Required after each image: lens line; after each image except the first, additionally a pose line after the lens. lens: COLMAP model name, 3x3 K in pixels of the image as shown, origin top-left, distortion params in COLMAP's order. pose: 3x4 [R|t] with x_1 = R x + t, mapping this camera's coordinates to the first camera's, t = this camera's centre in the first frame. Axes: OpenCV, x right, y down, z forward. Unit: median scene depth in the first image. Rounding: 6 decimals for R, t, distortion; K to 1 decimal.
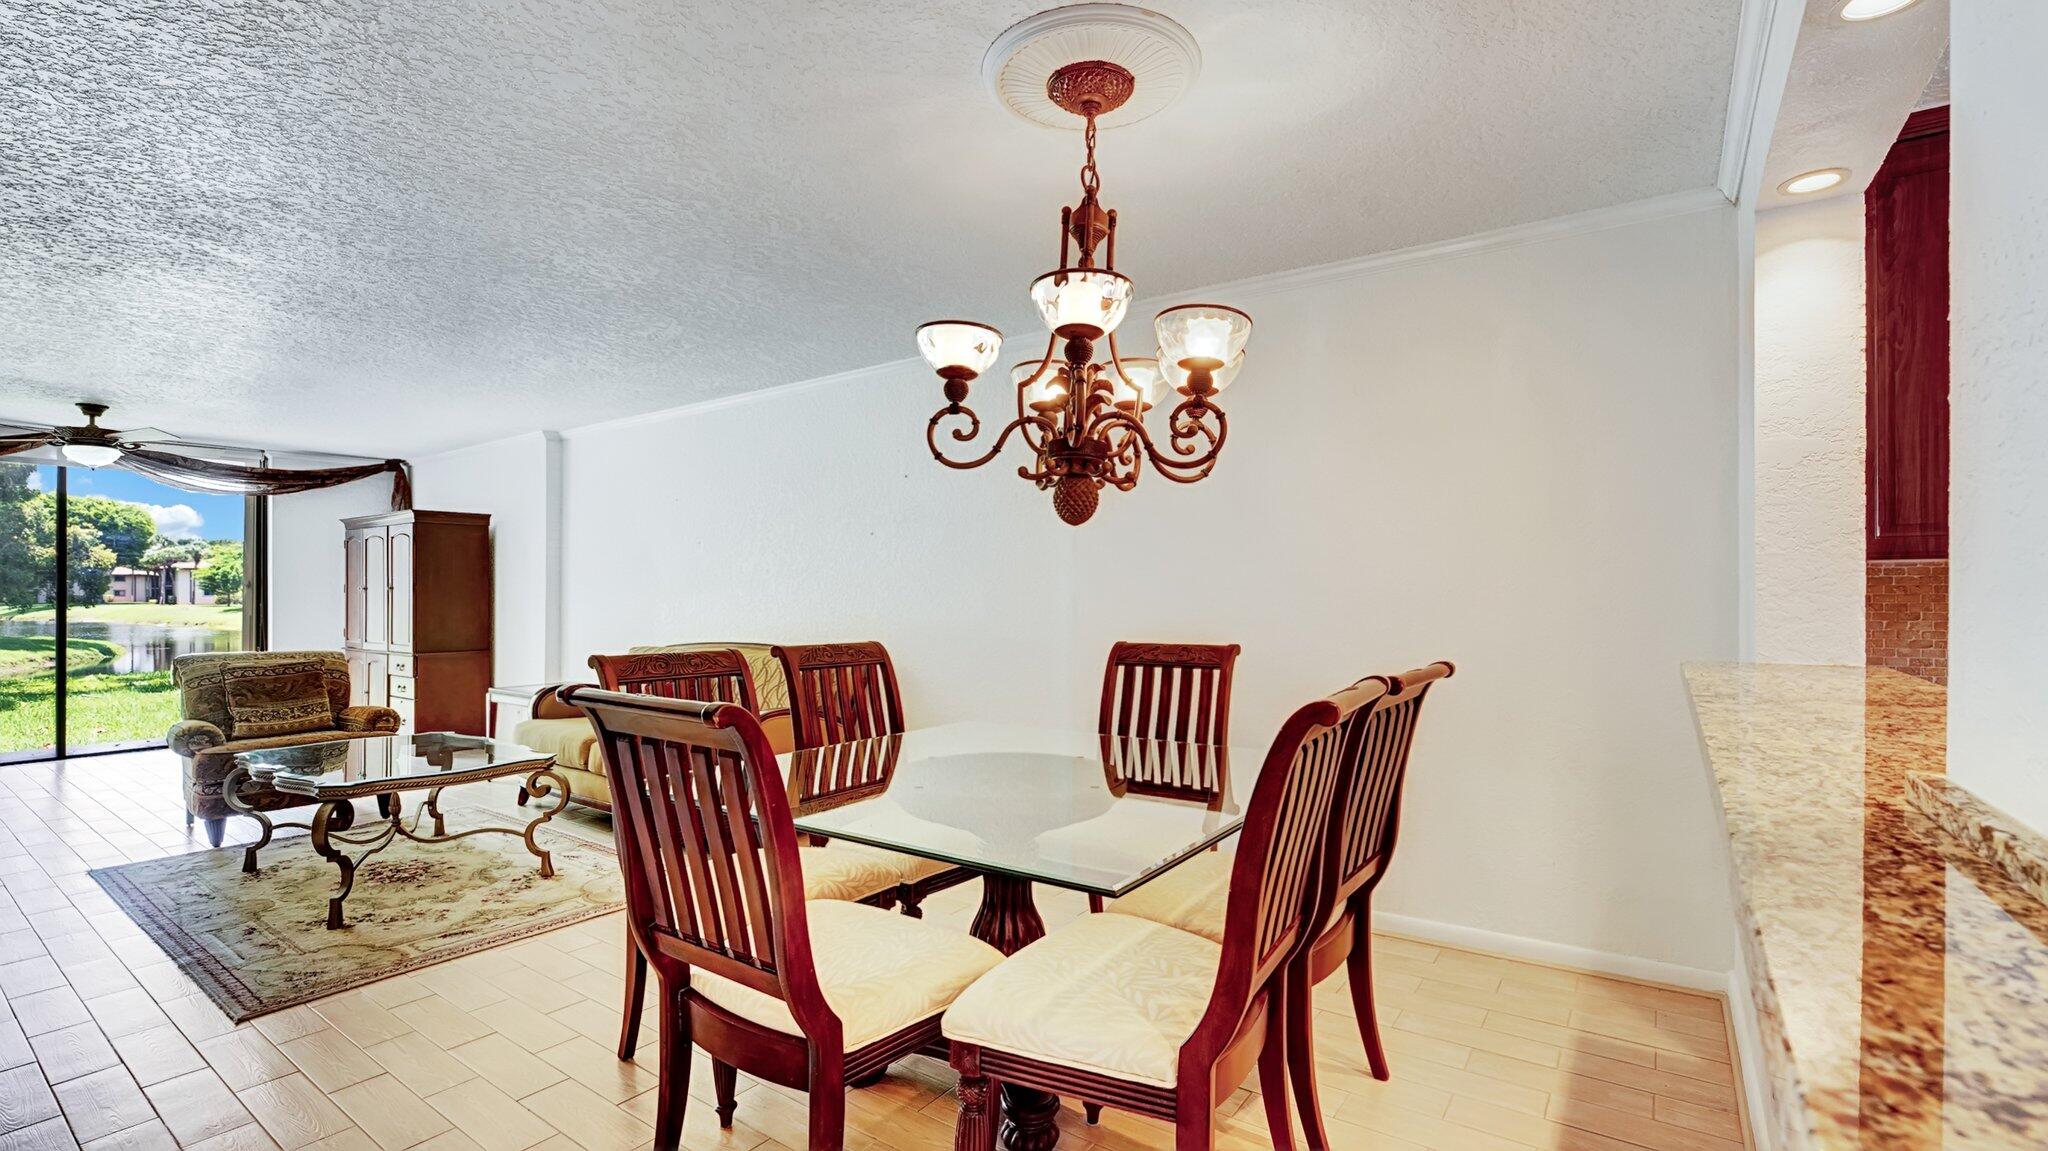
lens RADIAL K [[894.5, 0, 1009.2], [0, 894.5, 586.3], [0, 0, 1]] dist [-0.012041, 0.000768]
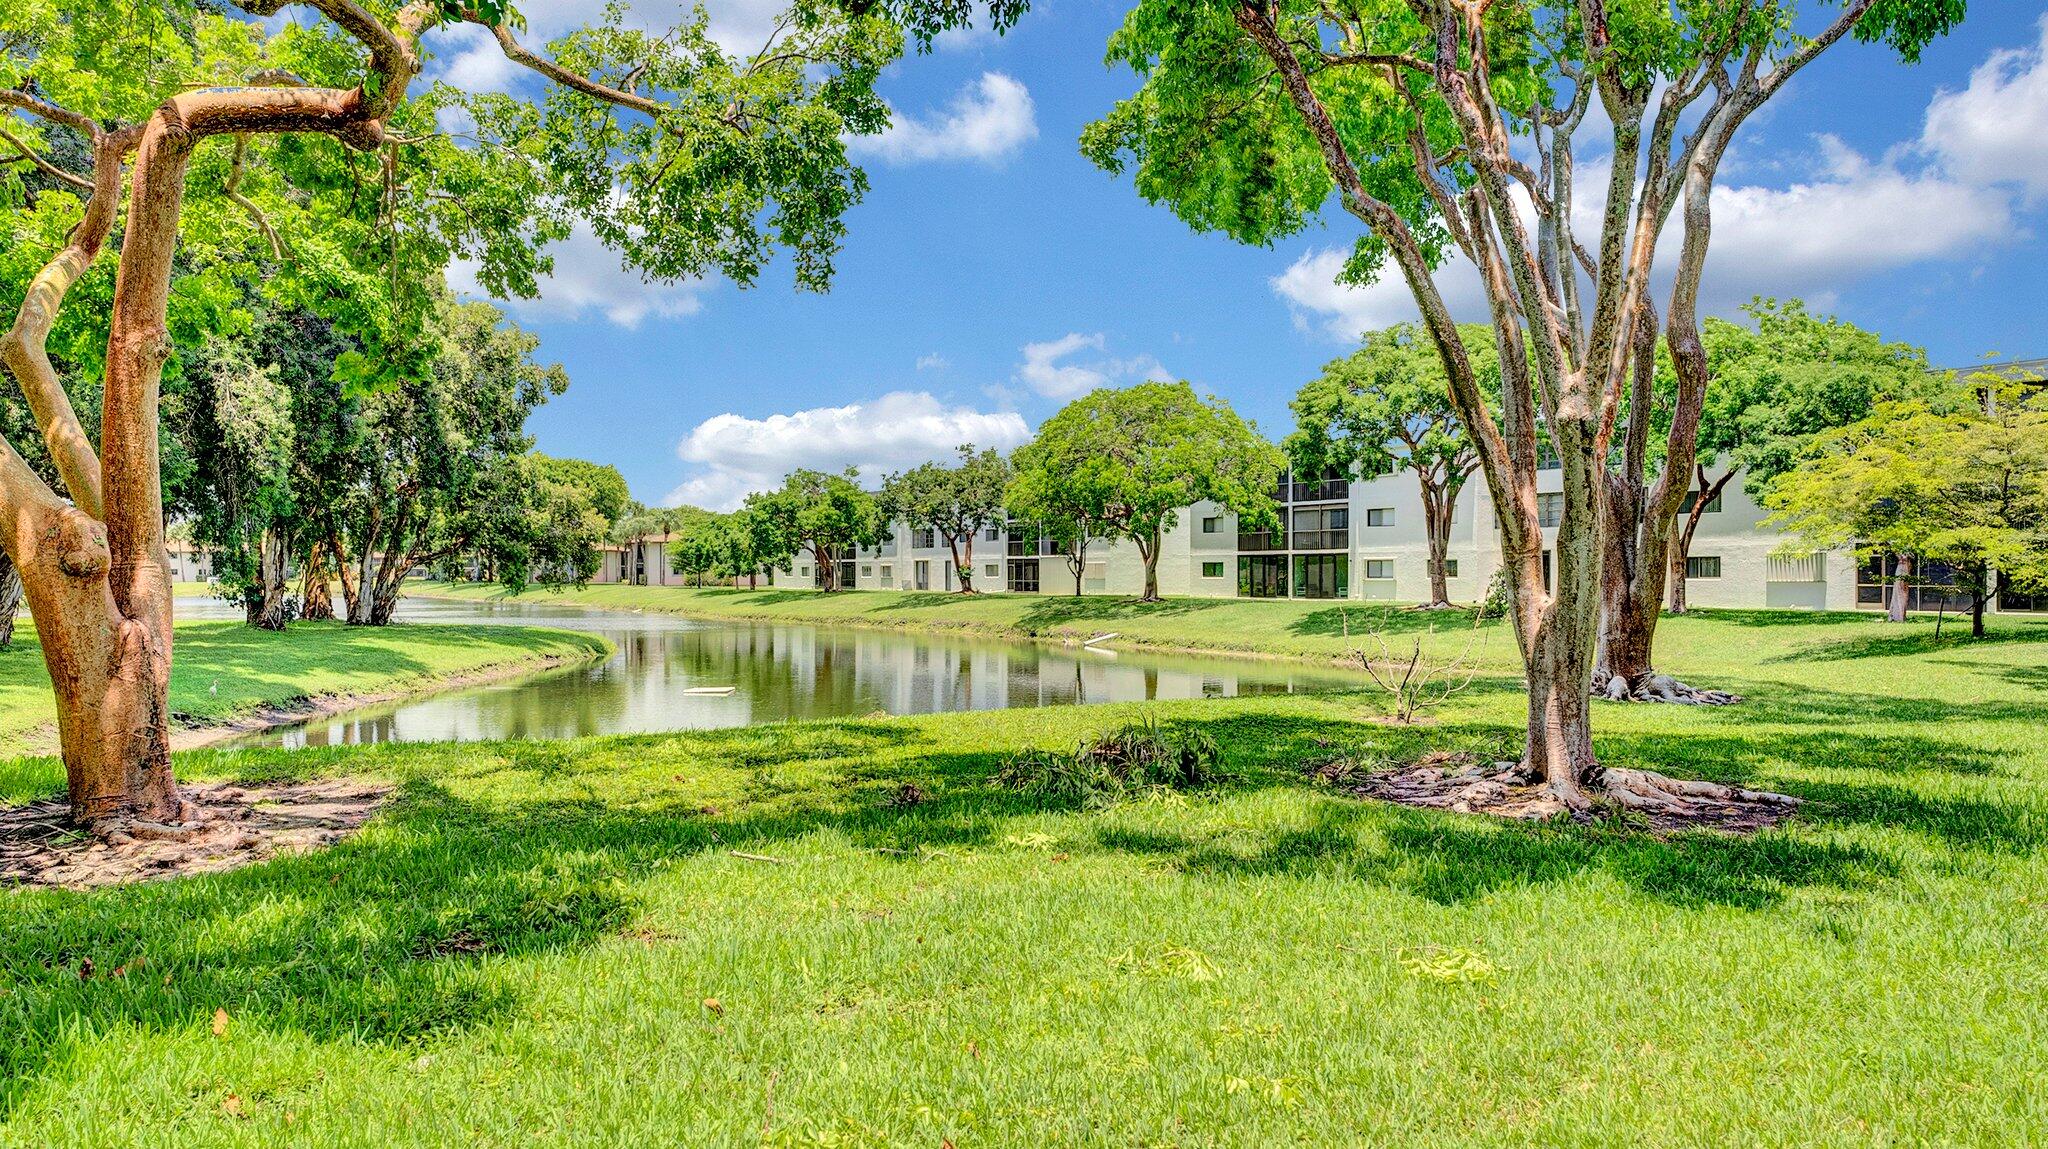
lens RADIAL K [[1331.4, 0, 1031.3], [0, 1331.4, 588.7], [0, 0, 1]] dist [0.009795, 0.000451]
pose [[0.893067, 0.007924, -0.449853, -2.383433], [0.000302, 0.999834, 0.018212, 0.021094], [0.449923, -0.016400, 0.892917, 1.962296]]
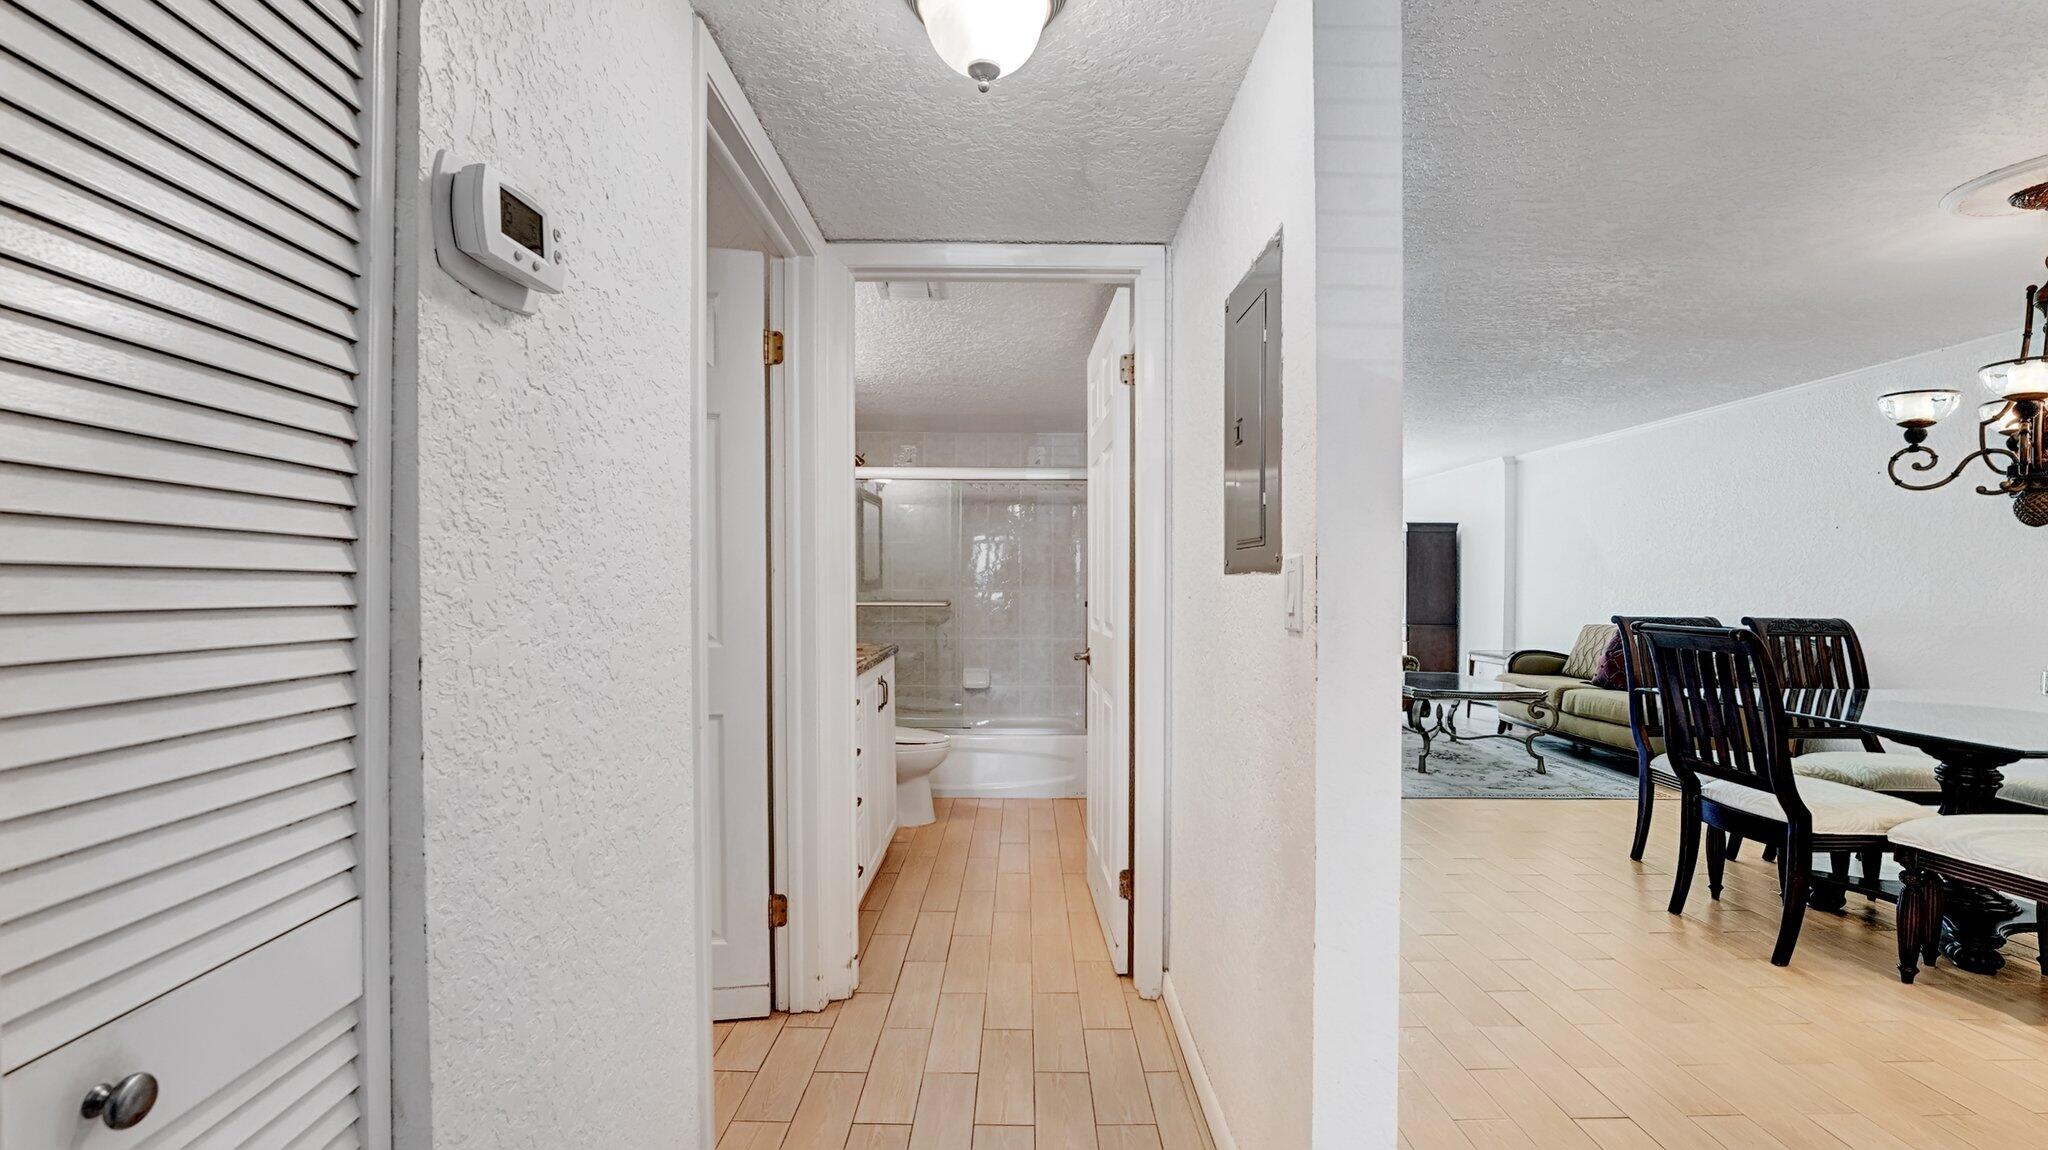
lens RADIAL K [[858.6, 0, 1035.3], [0, 858.6, 586.8], [0, 0, 1]] dist [-0.030281, 0.004962]
pose [[0.609255, 0.008858, -0.792925, 0.089375], [-0.001596, 0.999949, 0.009945, 0.006736], [0.792973, -0.004793, 0.609238, -0.578386]]
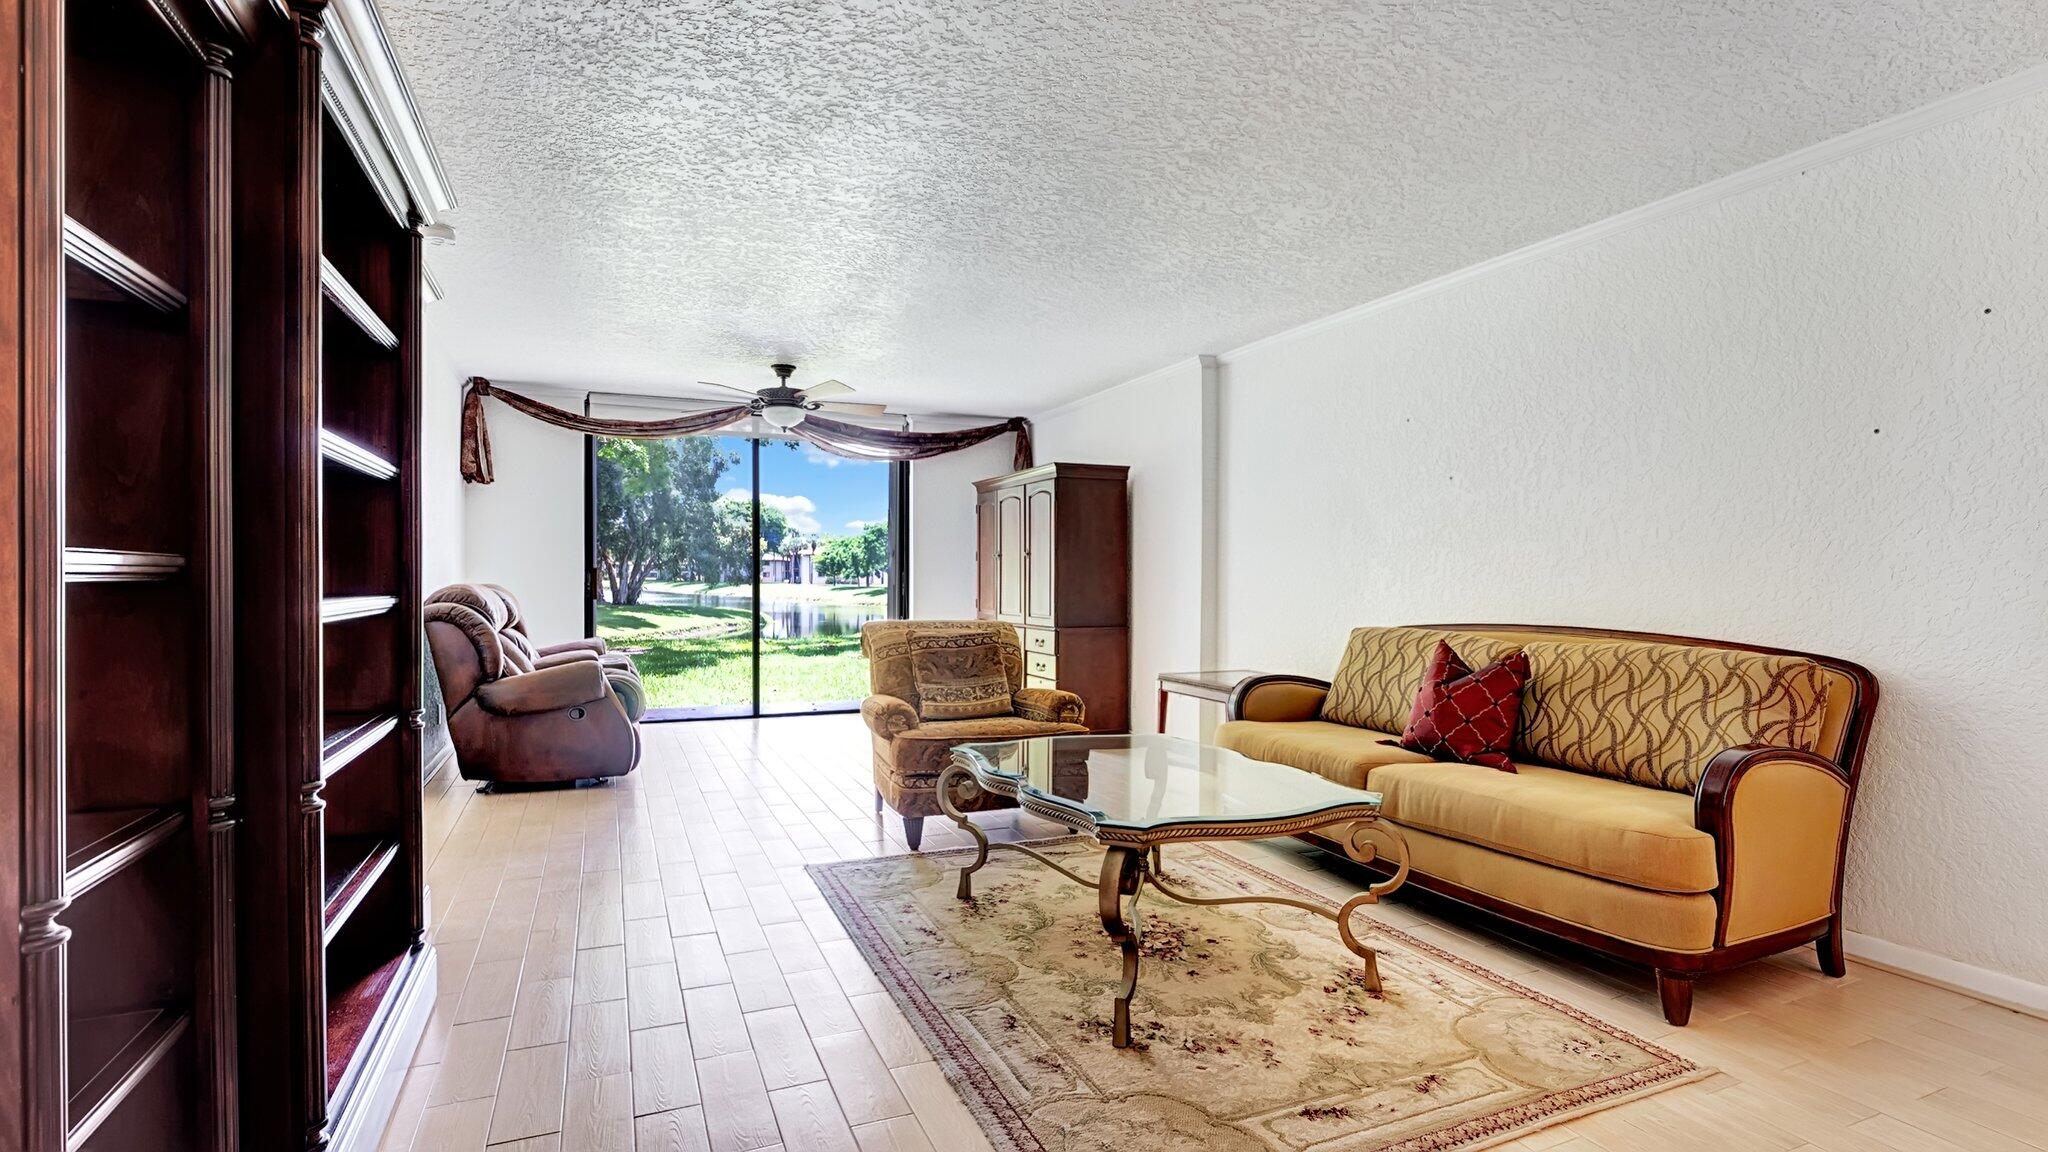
lens RADIAL K [[950.2, 0, 1026.2], [0, 950.2, 586.5], [0, 0, 1]] dist [-0.001886, -0.000089]
pose [[0.867610, 0.009832, -0.497148, -0.456907], [-0.001492, 0.999851, 0.017170, 0.037728], [0.497243, -0.014155, 0.867496, 0.352098]]
